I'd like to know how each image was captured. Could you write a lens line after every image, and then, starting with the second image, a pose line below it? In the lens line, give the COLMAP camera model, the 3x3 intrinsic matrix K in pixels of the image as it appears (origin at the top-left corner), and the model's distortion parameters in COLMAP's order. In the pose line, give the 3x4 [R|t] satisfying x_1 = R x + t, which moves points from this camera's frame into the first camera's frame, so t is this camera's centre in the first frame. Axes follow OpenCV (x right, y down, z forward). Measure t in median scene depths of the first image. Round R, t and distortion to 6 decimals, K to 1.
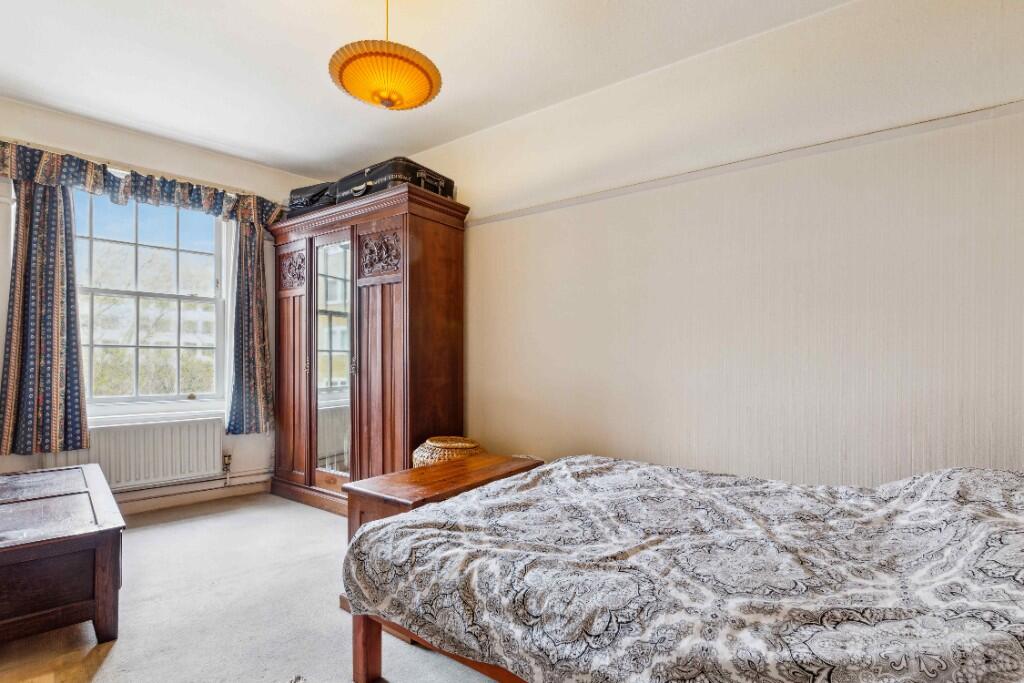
lens RADIAL K [[491.6, 0, 511.6], [0, 491.6, 359.2], [0, 0, 1]] dist [0.003154, -0.000300]
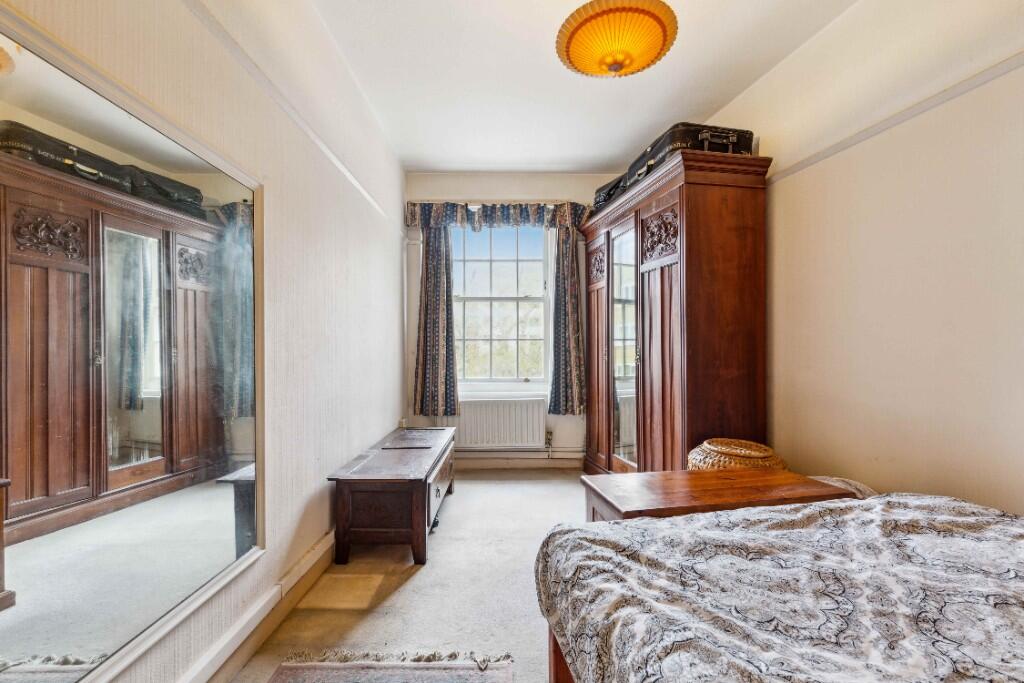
lens RADIAL K [[470.6, 0, 520.3], [0, 470.6, 351.4], [0, 0, 1]] dist [0.000228, -0.000873]
pose [[0.731258, -0.004176, -0.682088, 0.147505], [0.010092, 0.999938, 0.004698, 0.000099], [0.682026, -0.010319, 0.731255, 0.164564]]
